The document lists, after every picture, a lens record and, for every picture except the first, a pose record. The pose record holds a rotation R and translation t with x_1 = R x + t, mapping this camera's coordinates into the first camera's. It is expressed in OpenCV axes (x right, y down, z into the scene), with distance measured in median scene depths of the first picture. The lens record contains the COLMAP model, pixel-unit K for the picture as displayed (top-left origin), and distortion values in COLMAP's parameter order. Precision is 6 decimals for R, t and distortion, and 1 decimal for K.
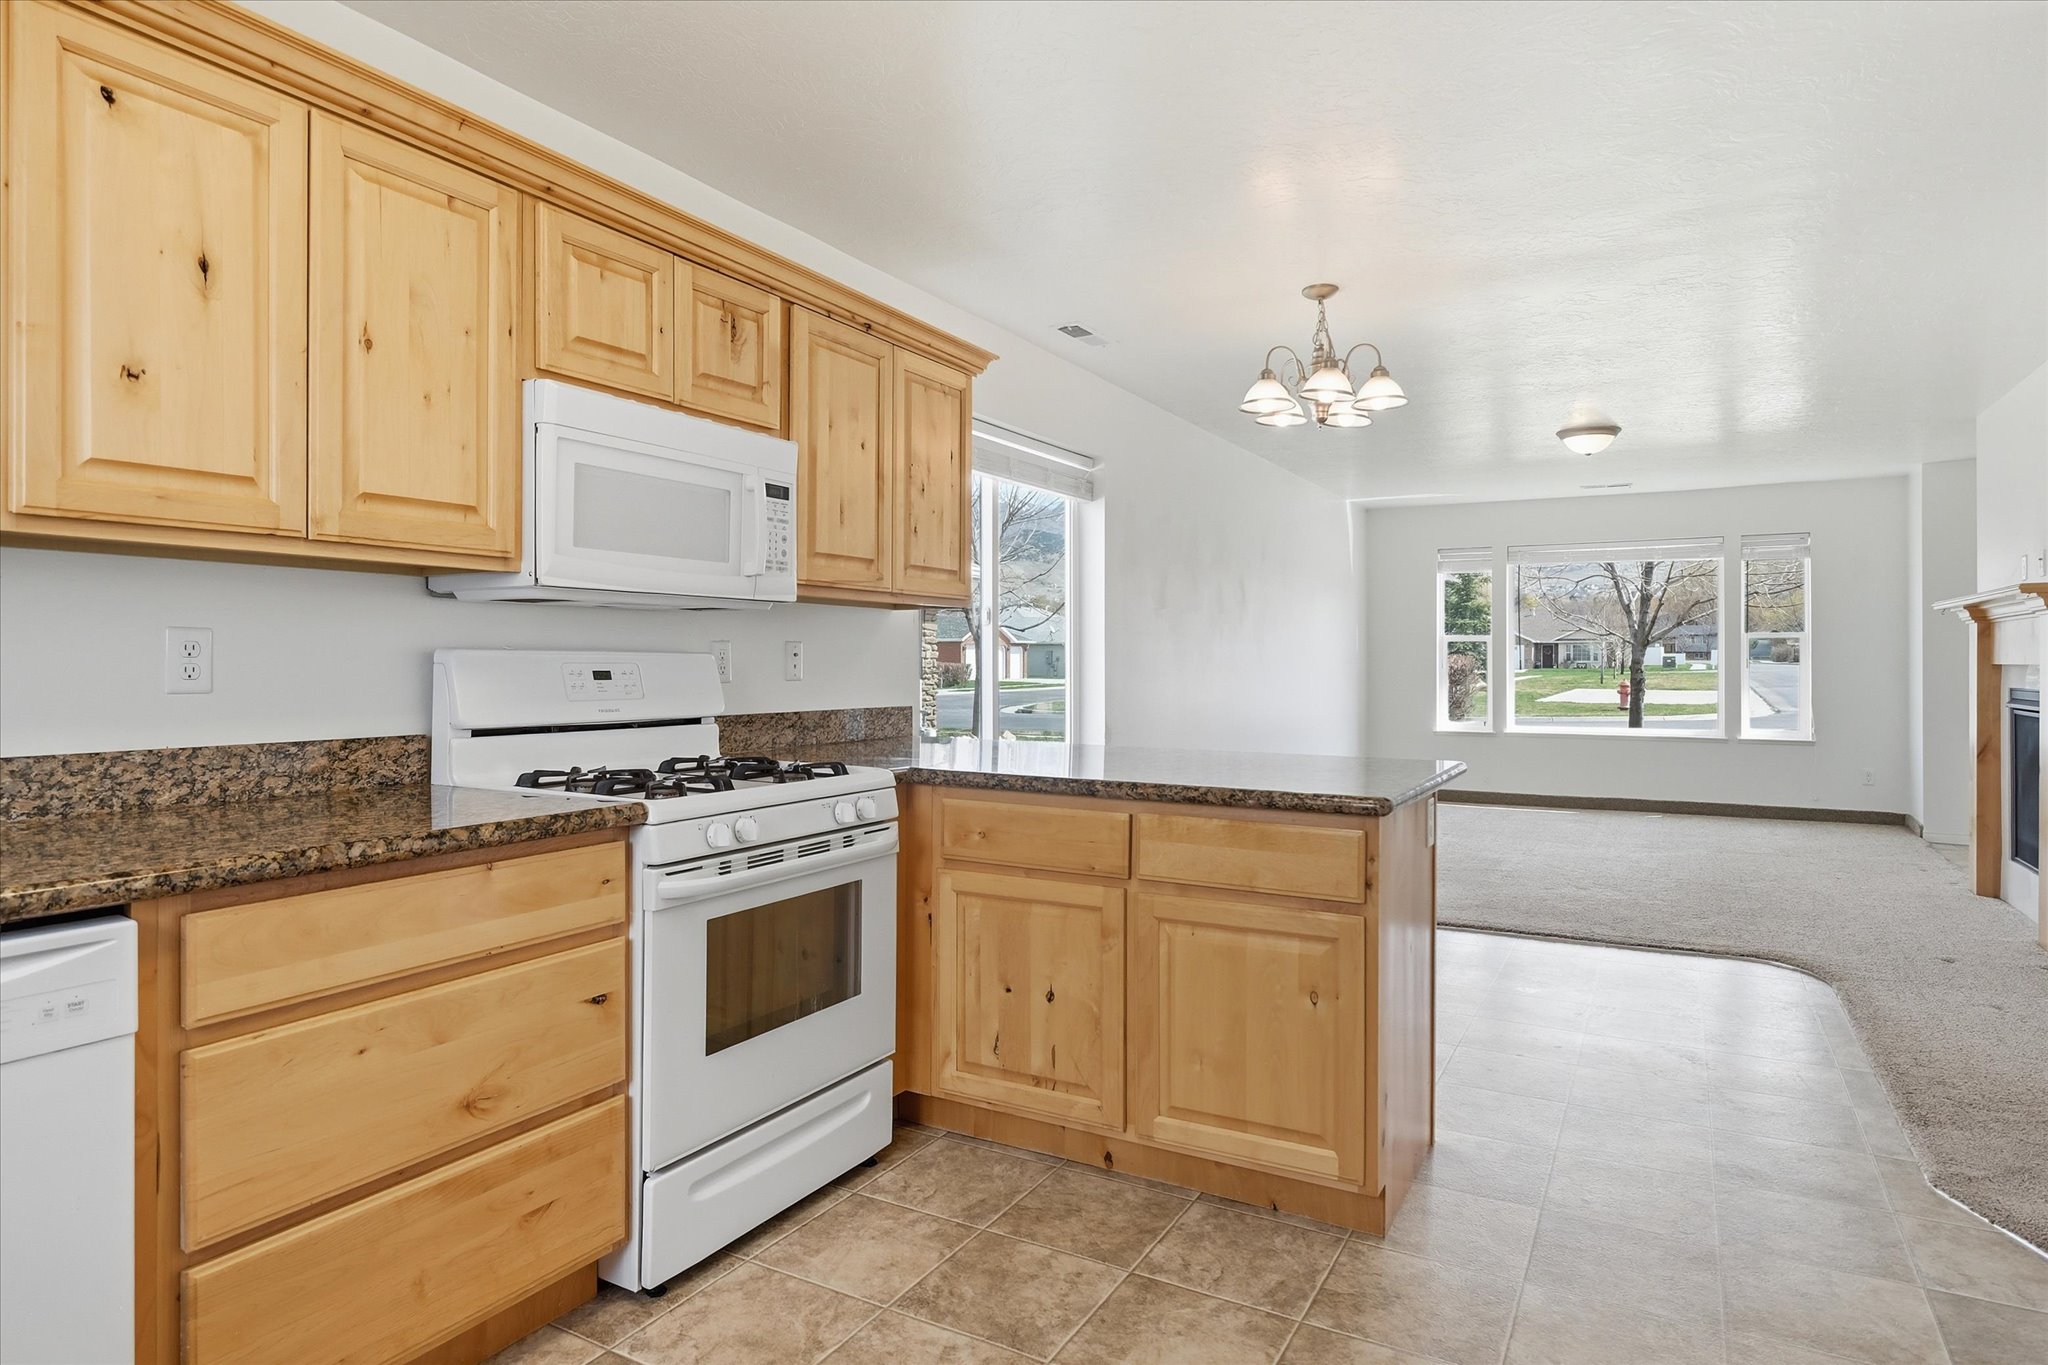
lens RADIAL K [[1153.0, 0, 1011.7], [0, 1153.0, 665.1], [0, 0, 1]] dist [-0.002241, 0.000741]
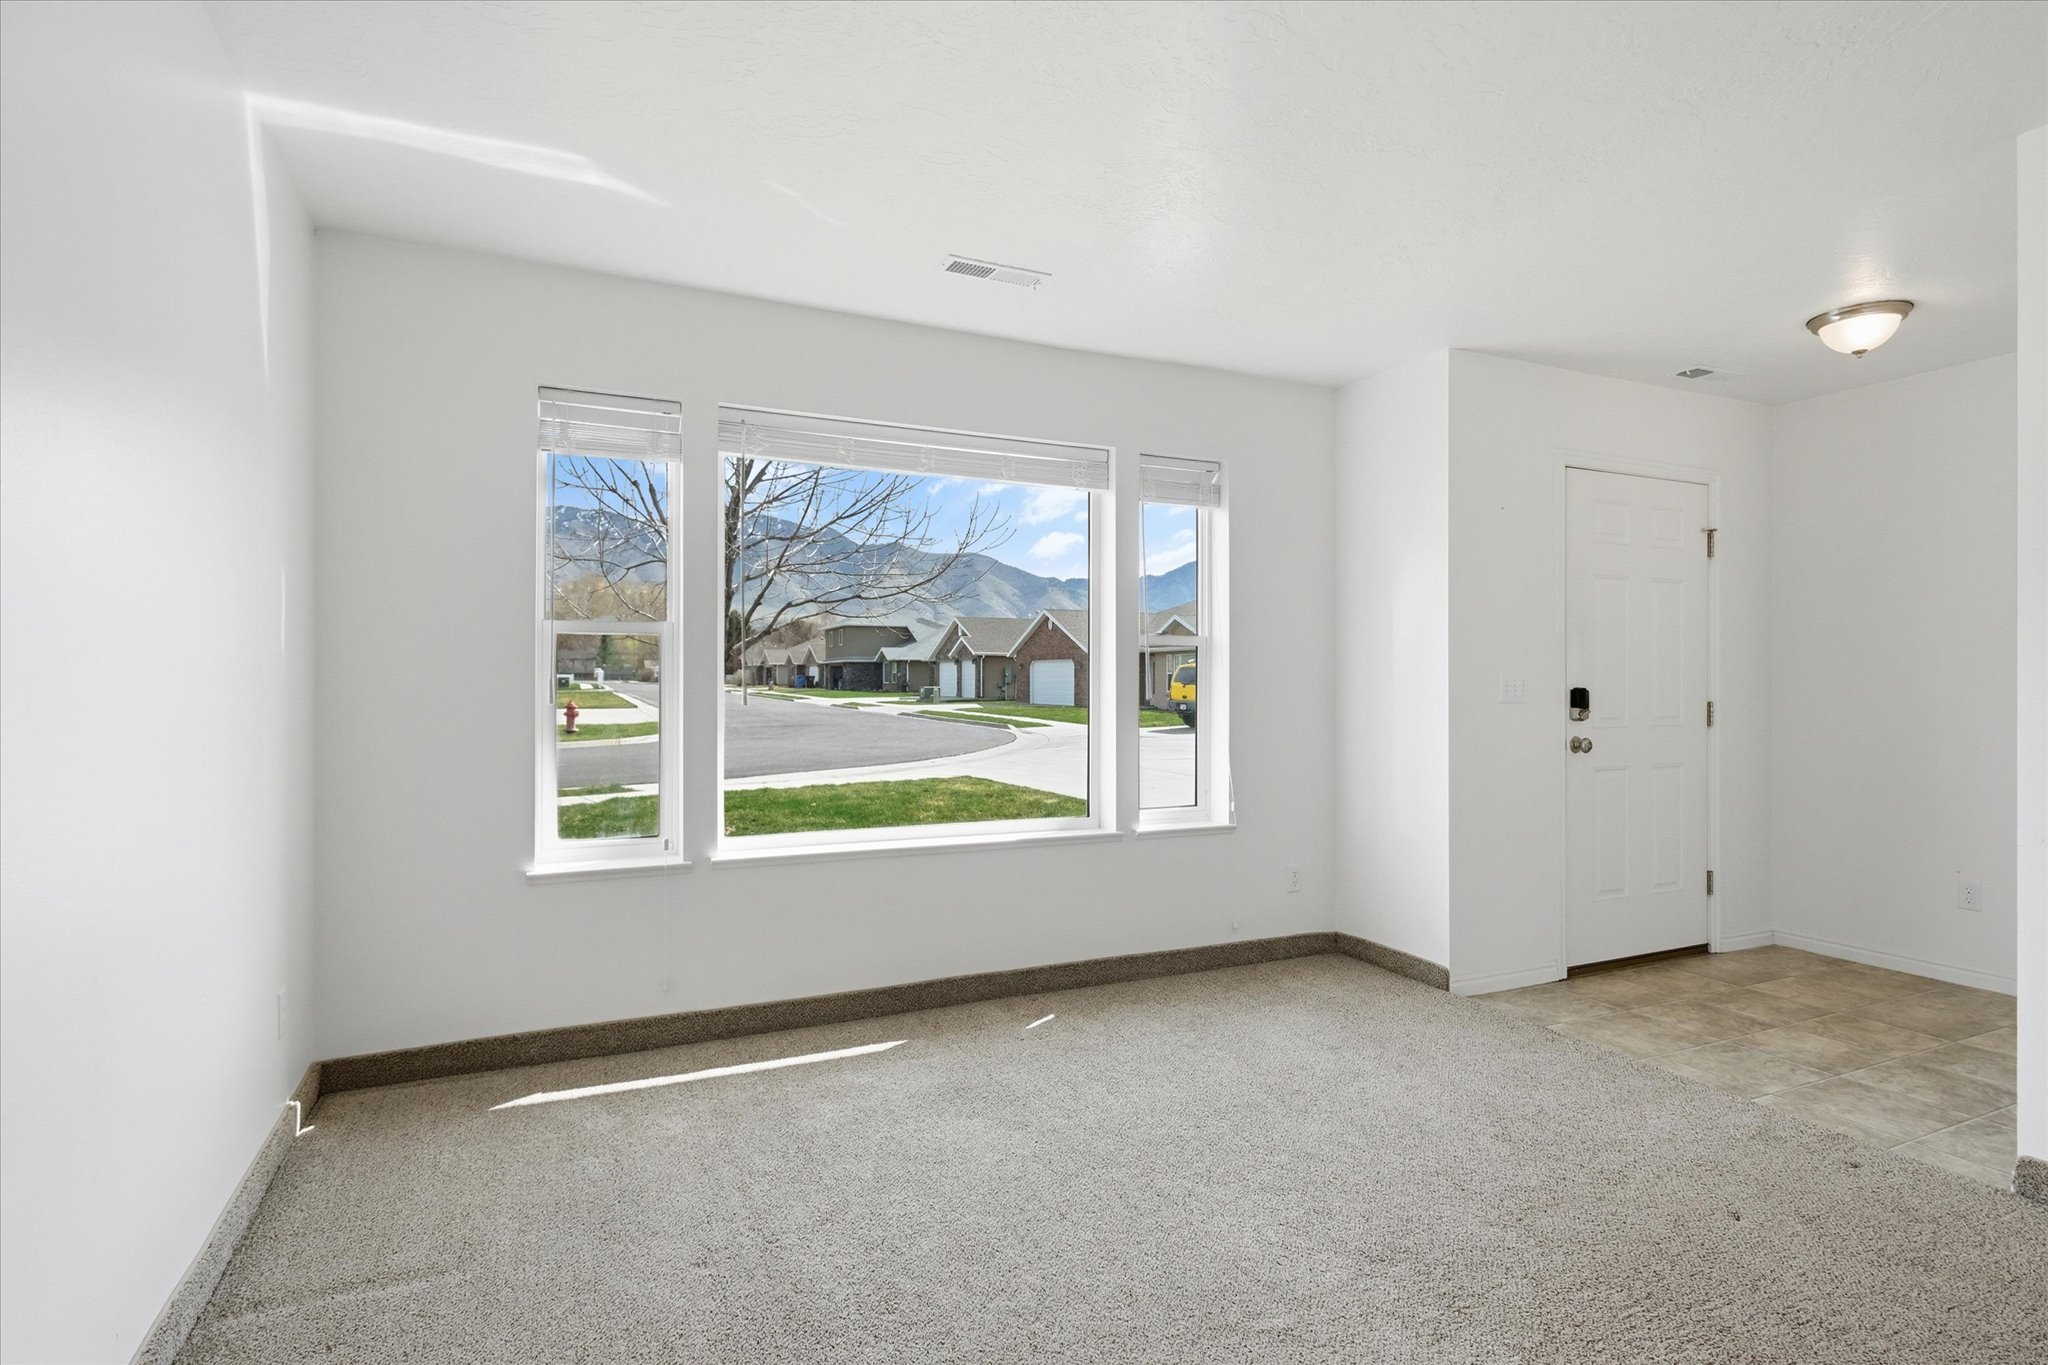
lens RADIAL K [[1017.5, 0, 1021.3], [0, 1017.5, 677.2], [0, 0, 1]] dist [-0.002747, -0.000253]
pose [[0.578771, 0.006140, 0.815467, 0.199806], [-0.000521, 0.999974, -0.007159, -0.003401], [-0.815490, 0.003719, 0.578759, 0.704273]]
